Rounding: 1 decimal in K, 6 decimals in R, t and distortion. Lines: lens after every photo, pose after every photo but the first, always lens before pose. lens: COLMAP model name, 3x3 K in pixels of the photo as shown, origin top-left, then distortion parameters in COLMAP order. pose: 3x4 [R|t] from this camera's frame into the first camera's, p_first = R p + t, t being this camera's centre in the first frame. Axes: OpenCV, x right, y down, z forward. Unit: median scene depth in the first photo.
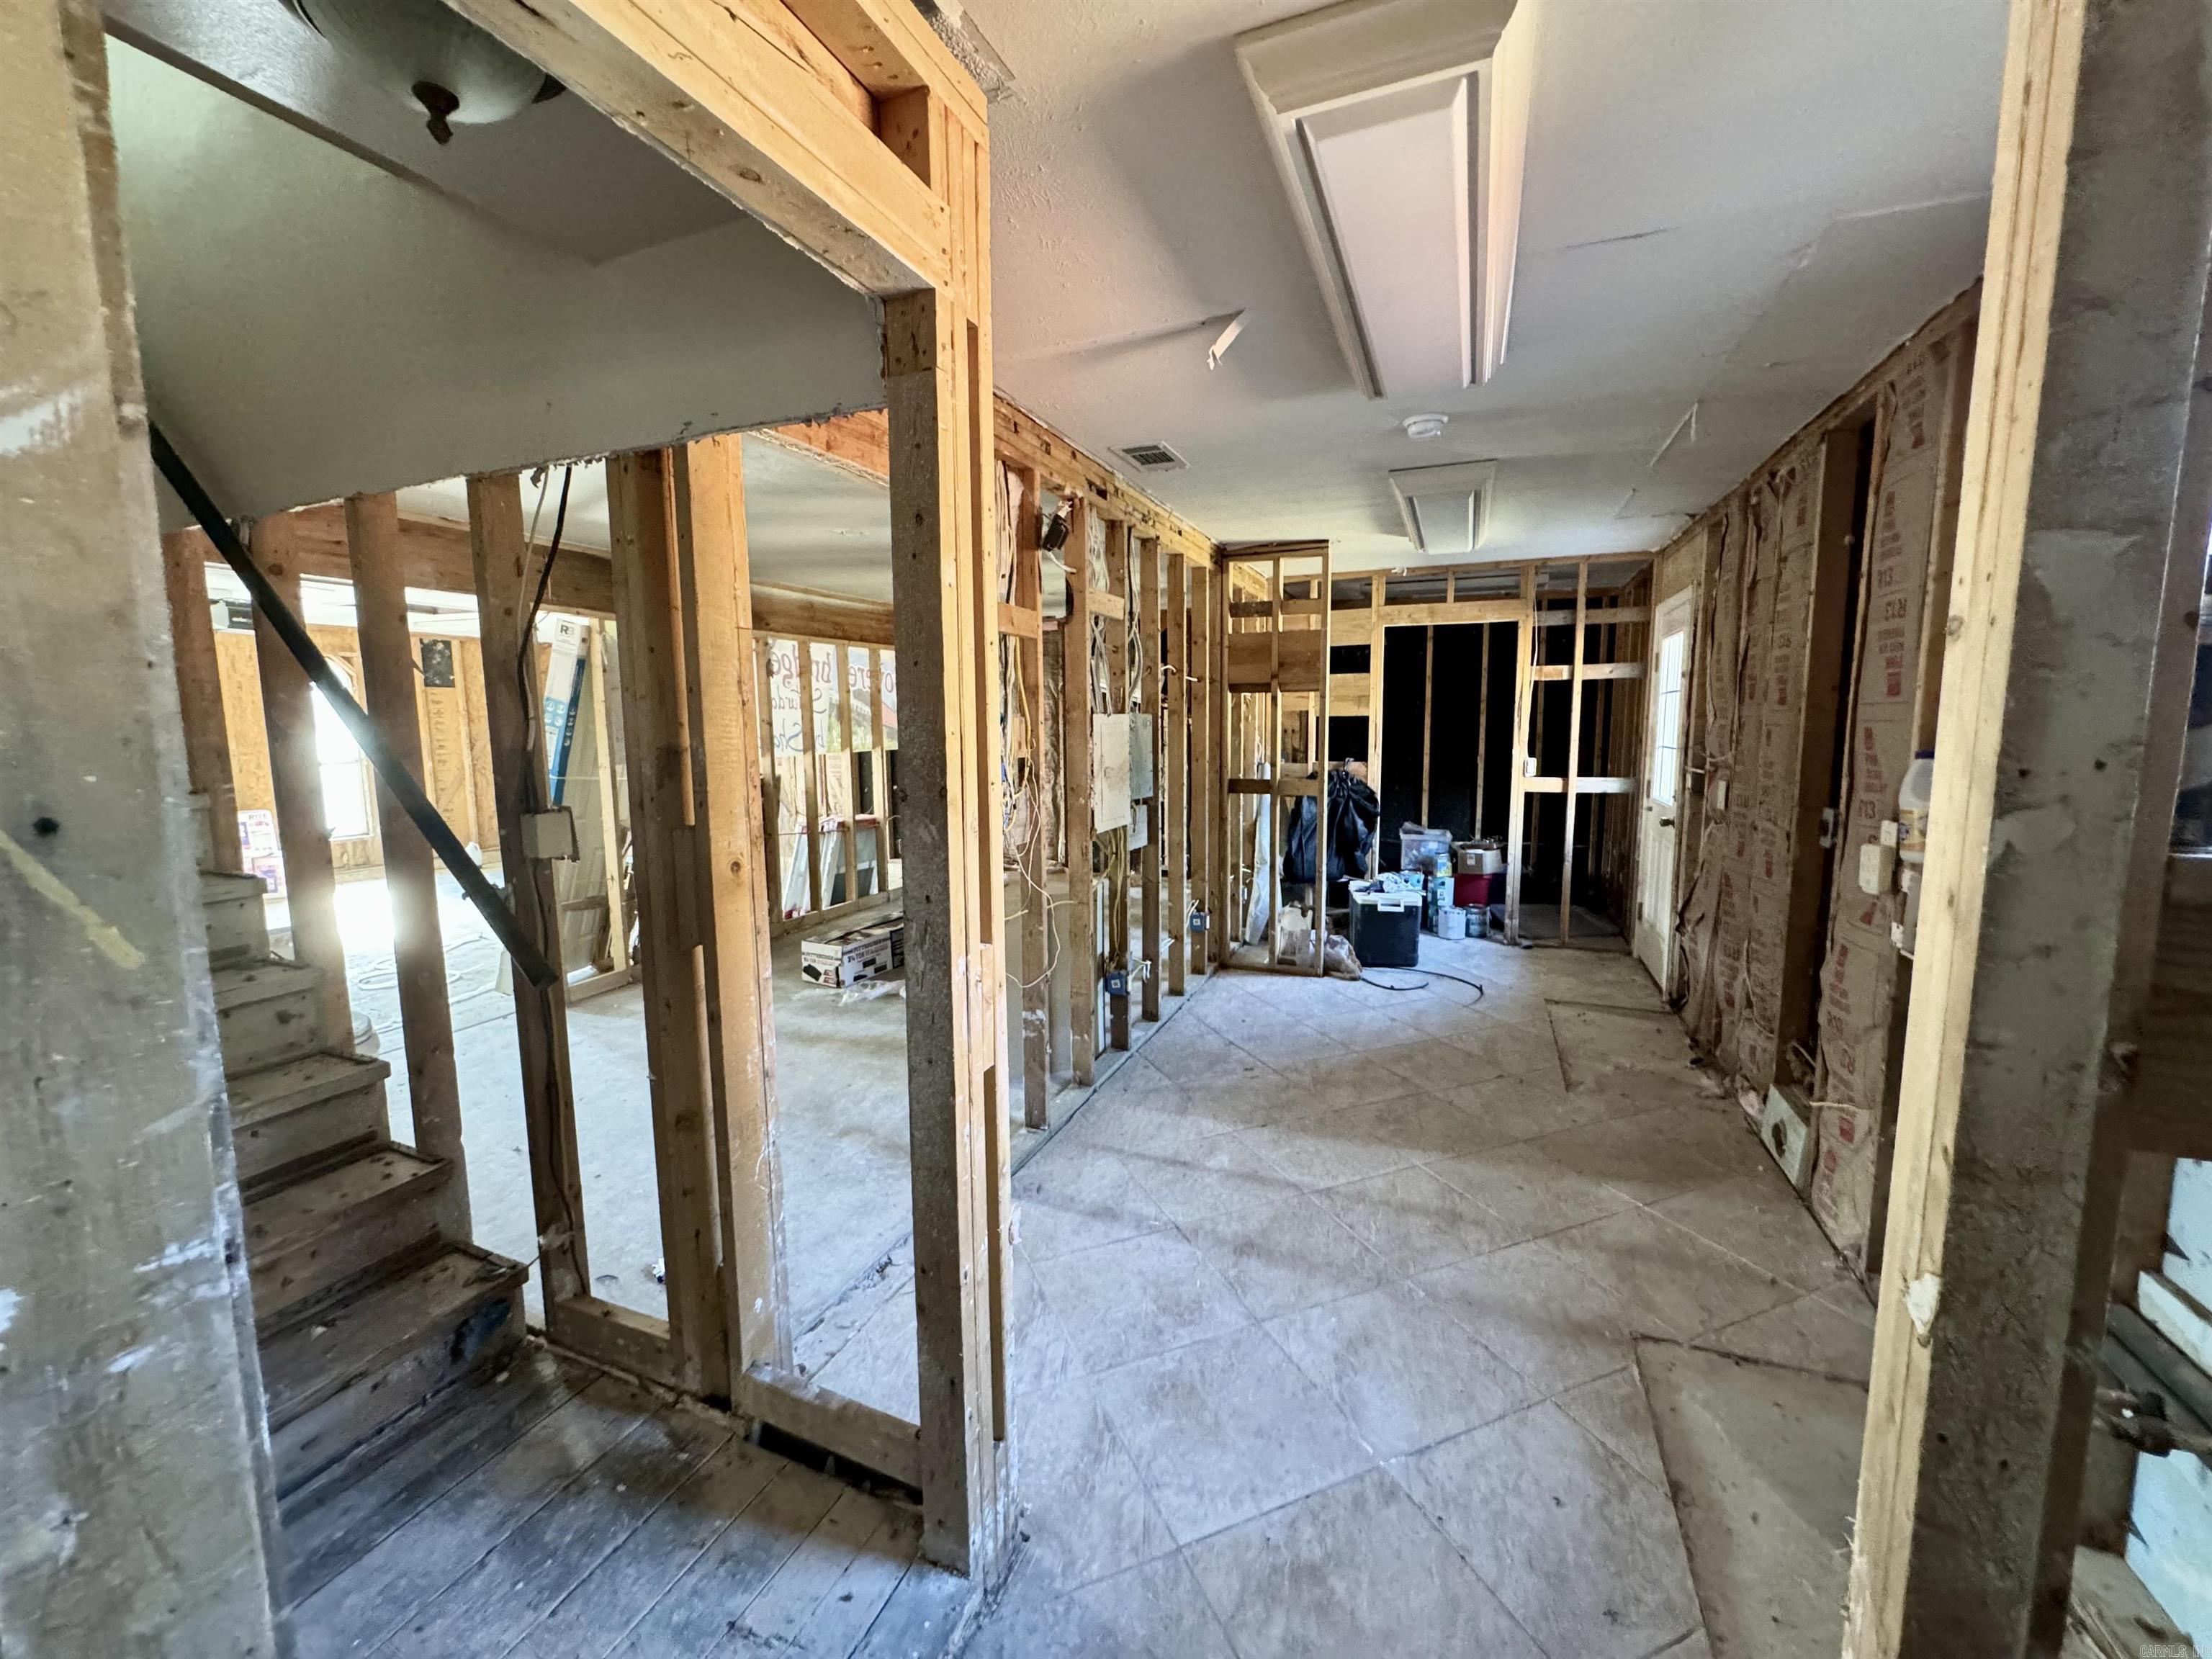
lens RADIAL K [[883.7, 0, 1108.6], [0, 883.7, 822.4], [0, 0, 1]] dist [-0.002023, 0.000438]
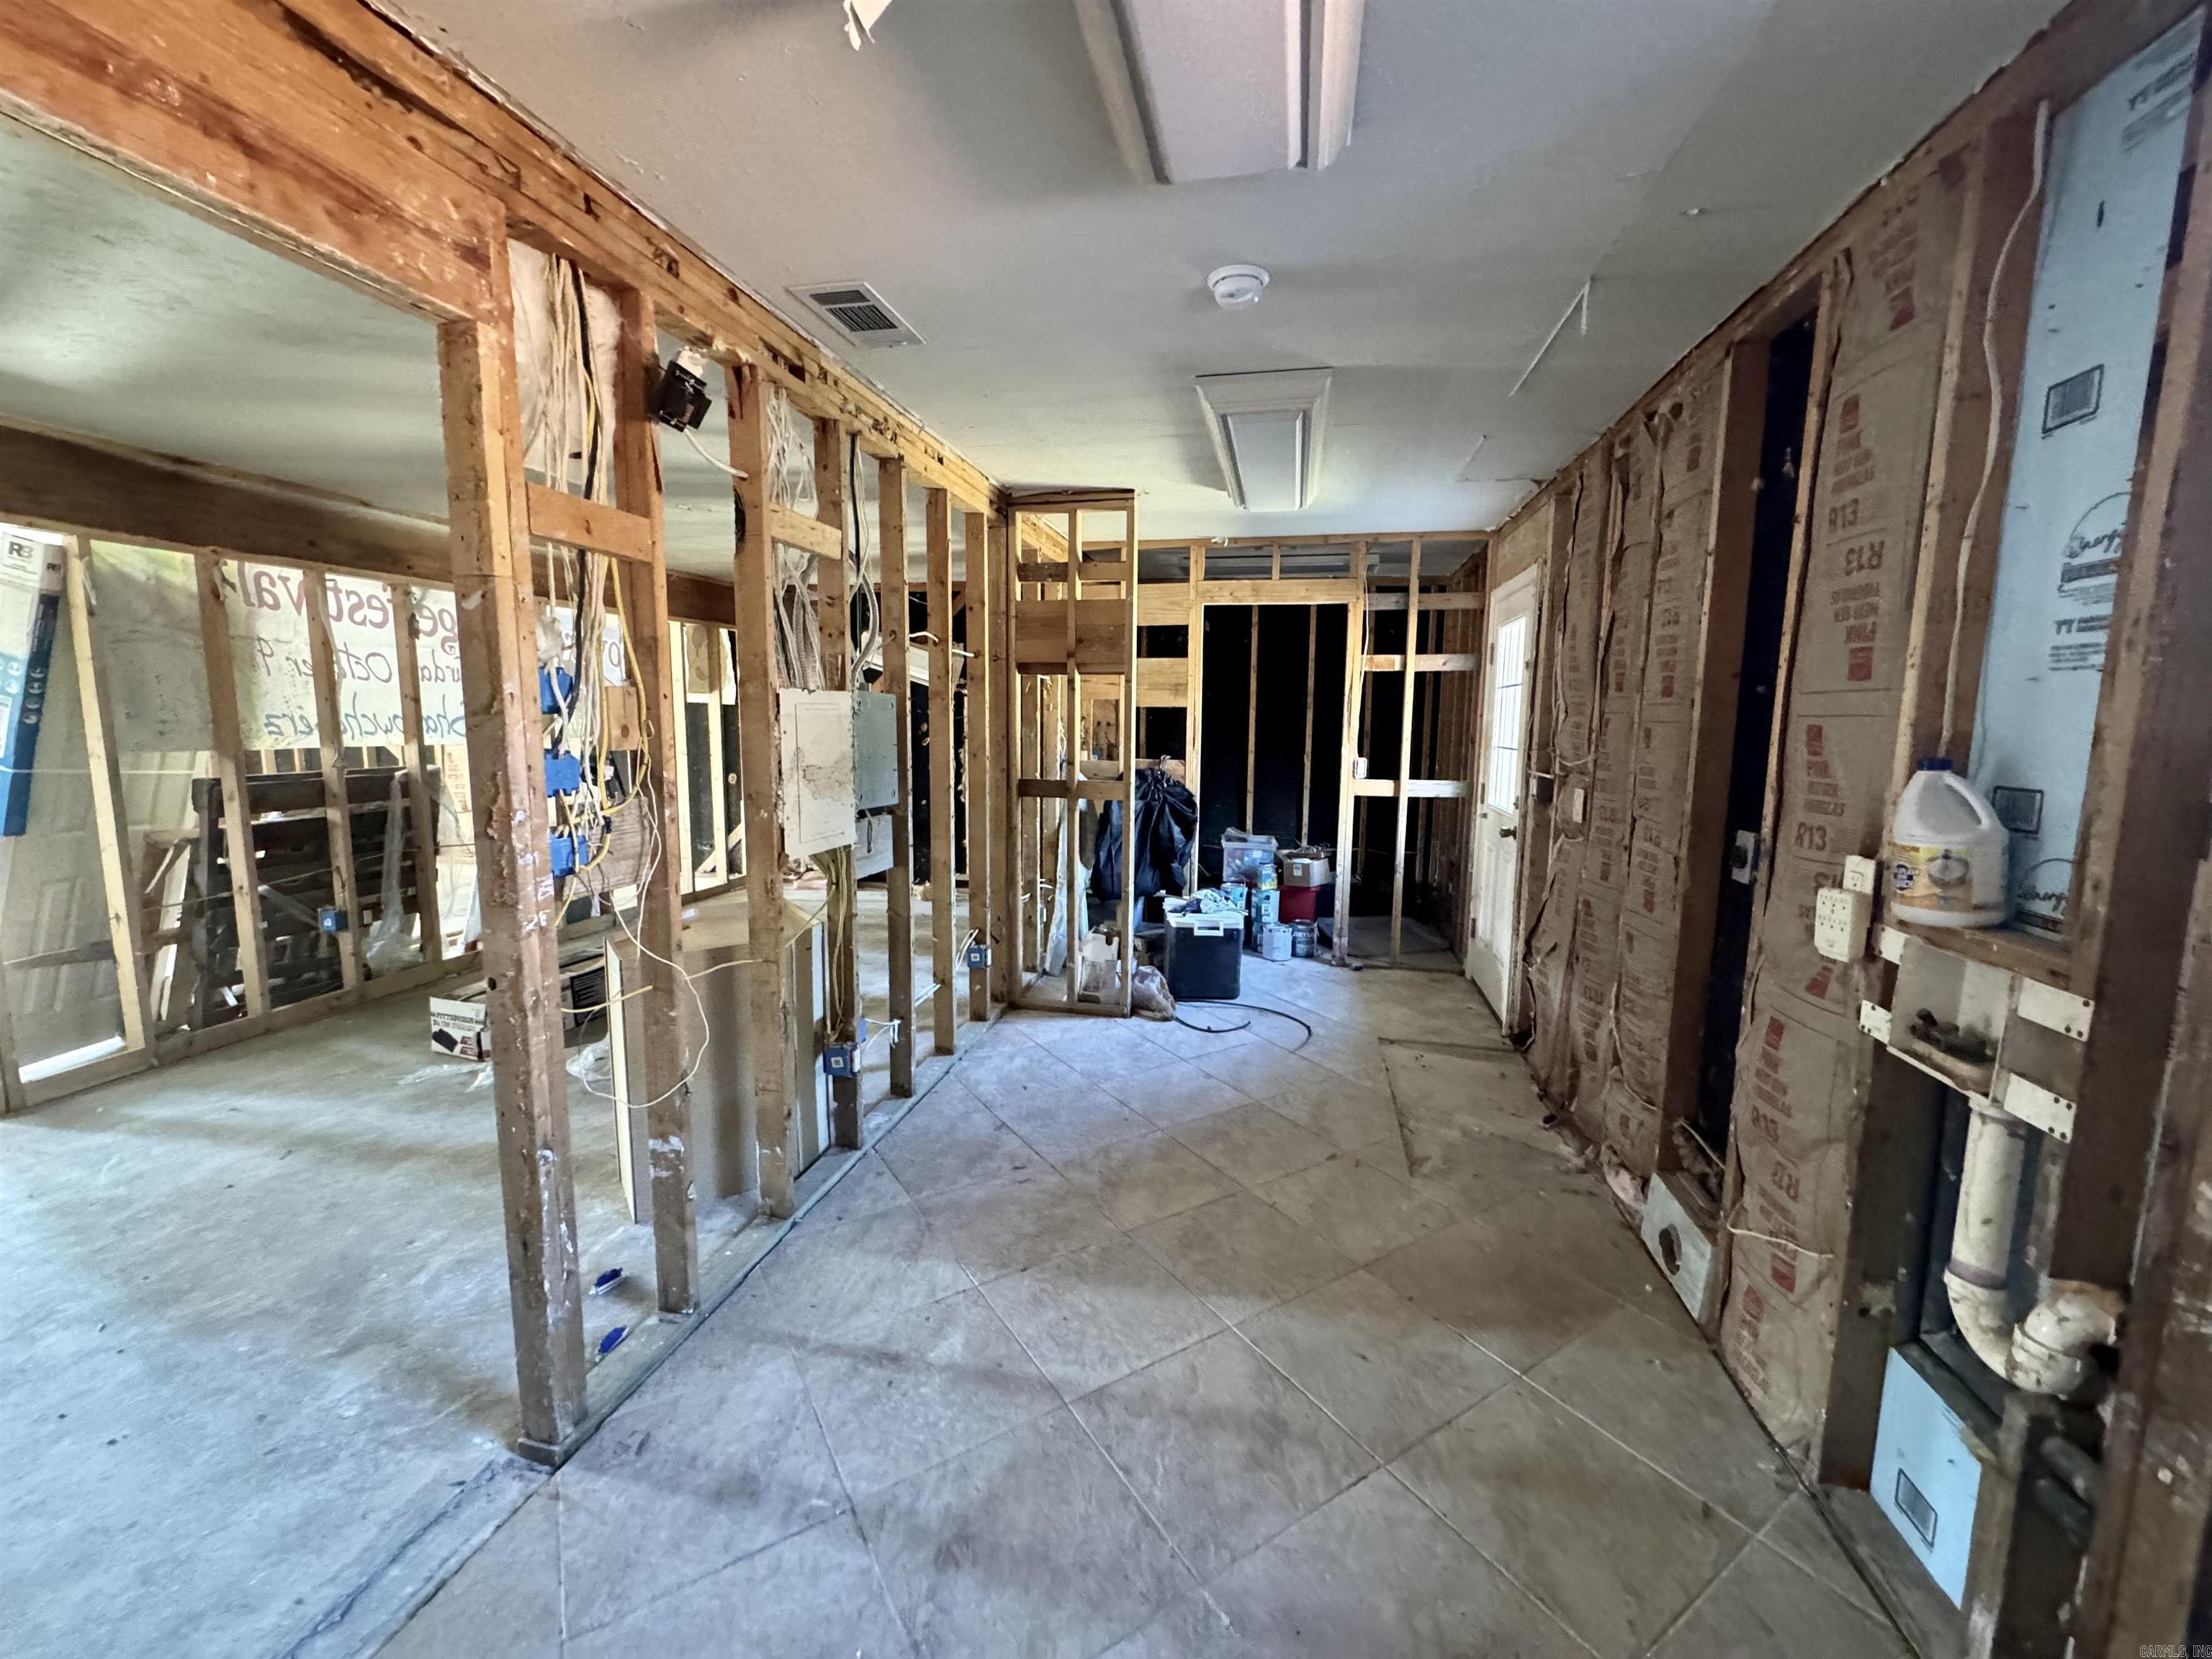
lens RADIAL K [[883.7, 0, 1110.5], [0, 883.7, 820.7], [0, 0, 1]] dist [-0.002023, 0.000438]
pose [[0.983553, -0.001118, 0.180618, 0.103082], [0.000253, 0.999988, 0.004811, -0.020972], [-0.180621, -0.004686, 0.983542, 0.255202]]
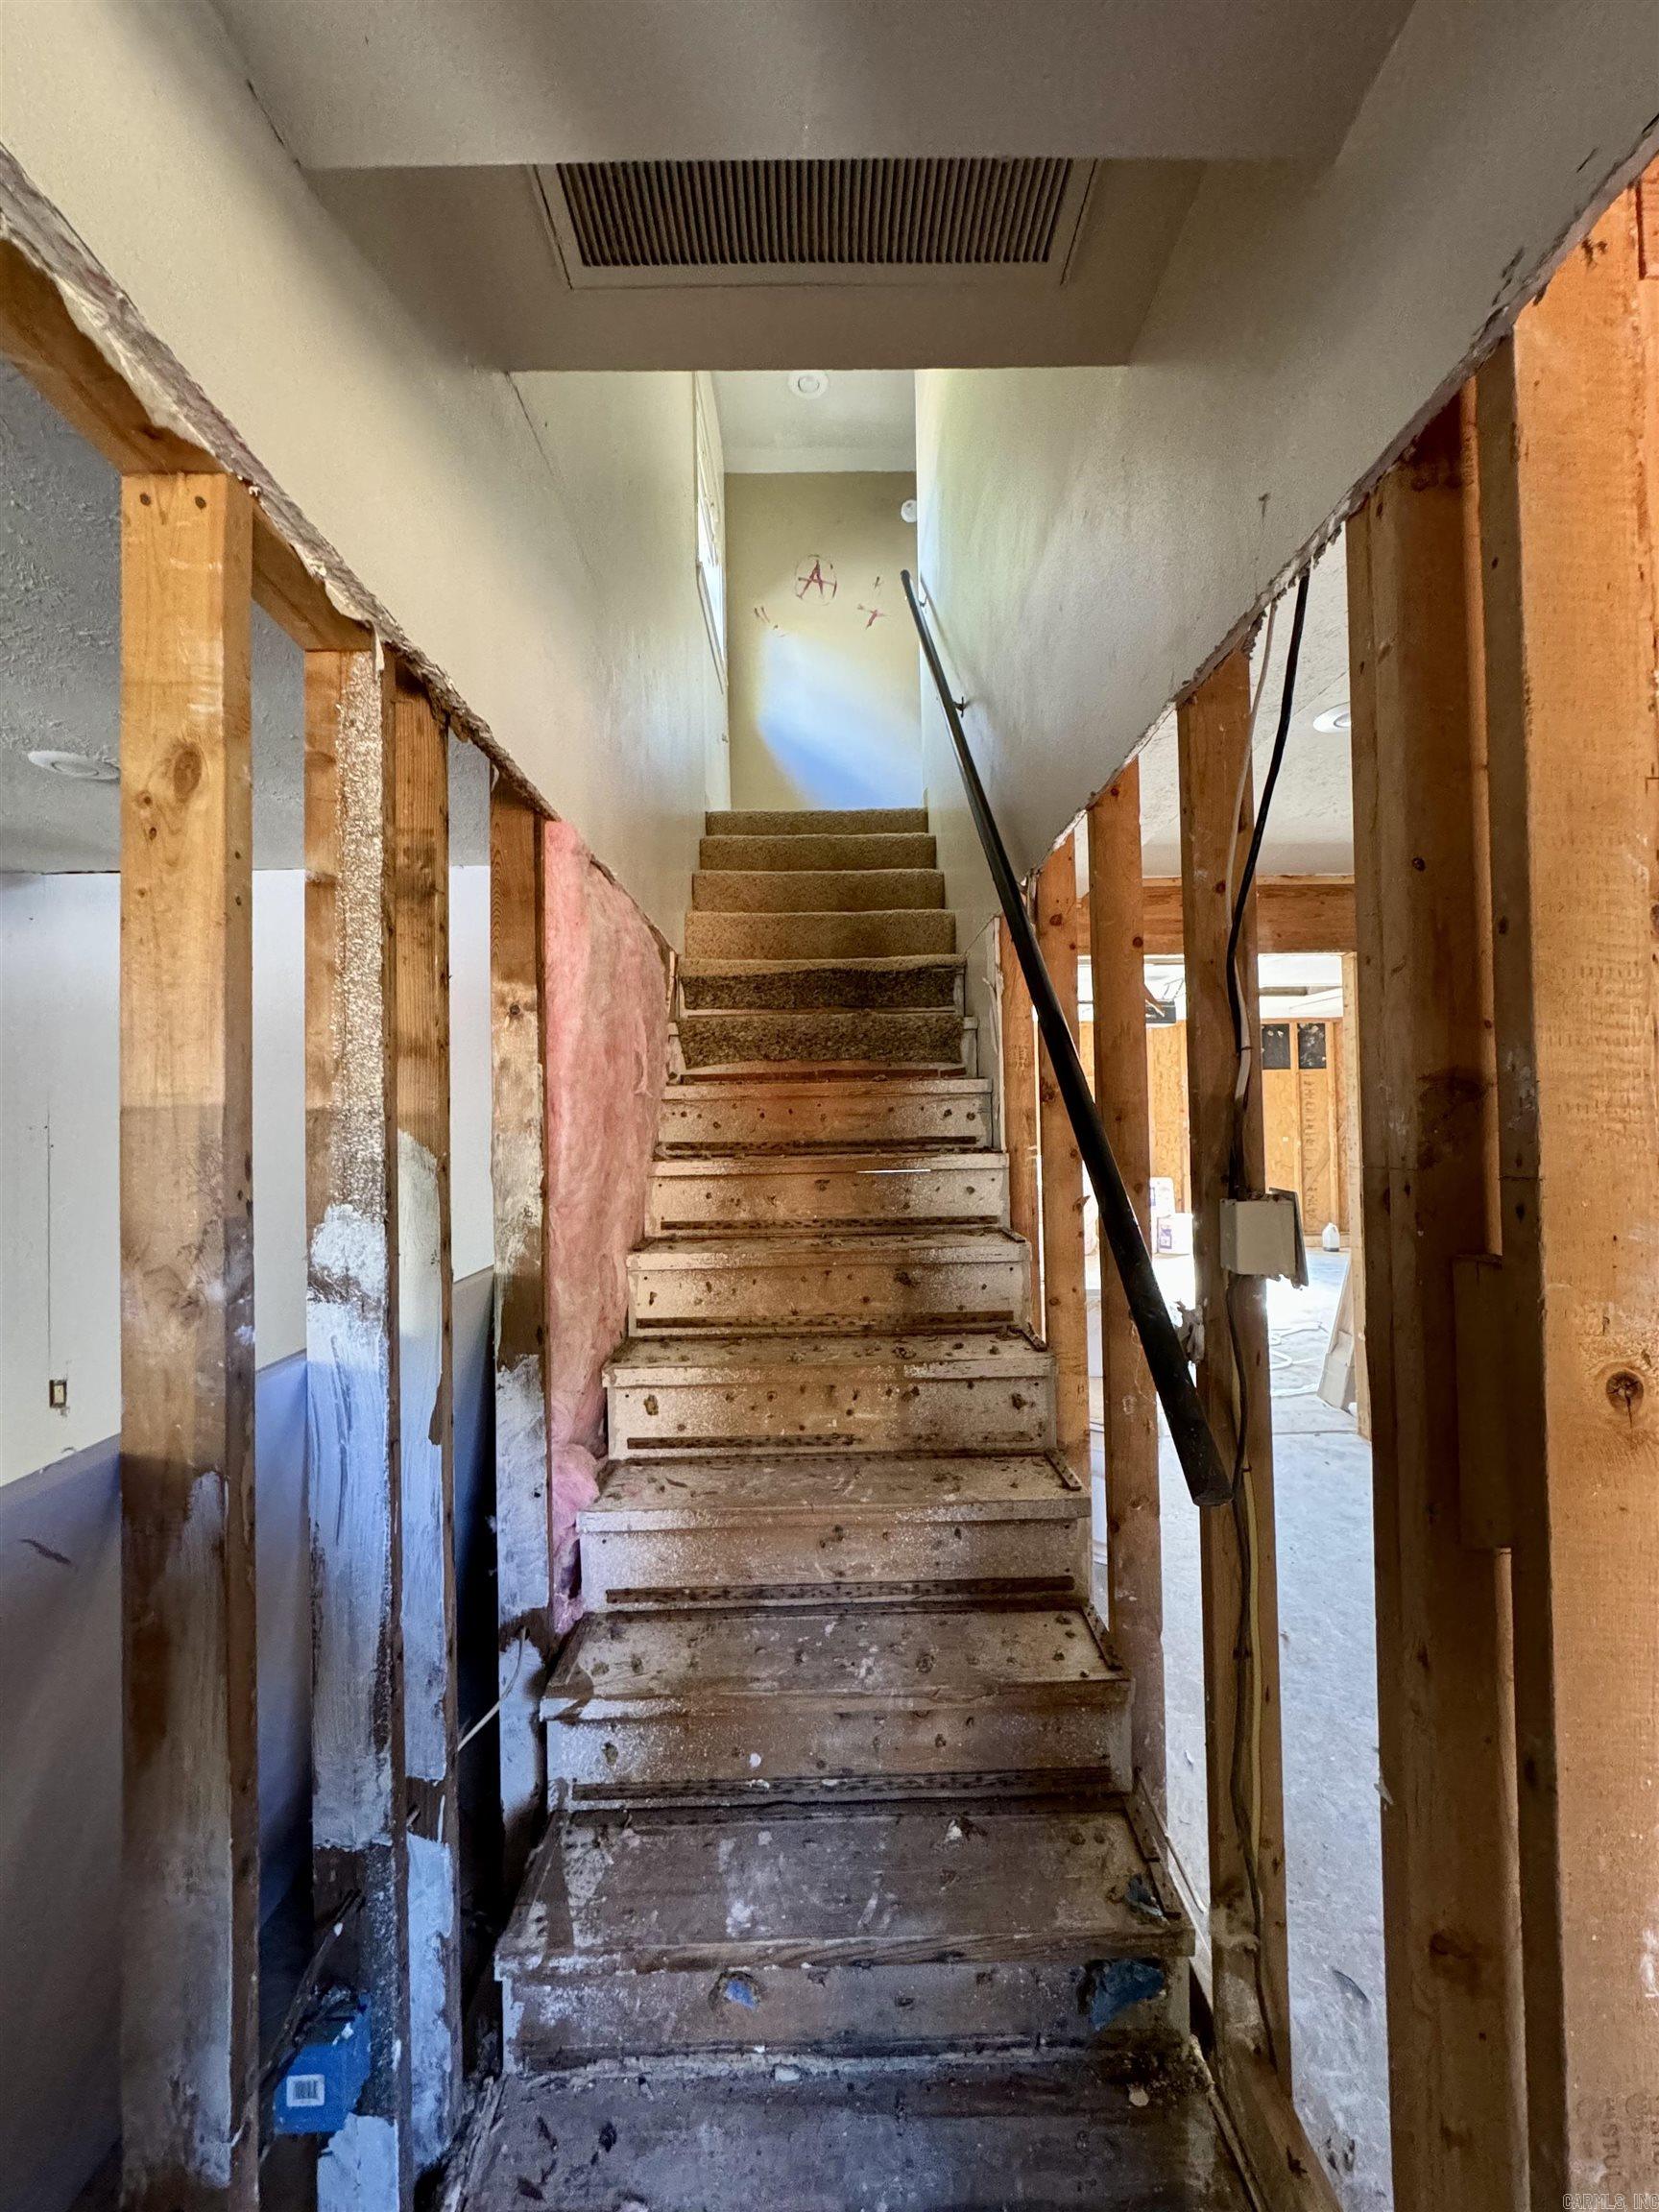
lens RADIAL K [[883.7, 0, 831.0], [0, 883.7, 1107.5], [0, 0, 1]] dist [-0.002023, 0.000438]
pose [[0.394699, -0.013843, -0.918706, -0.096330], [-0.090287, 0.994463, -0.053775, -0.007429], [0.914364, 0.104172, 0.391264, 0.244946]]
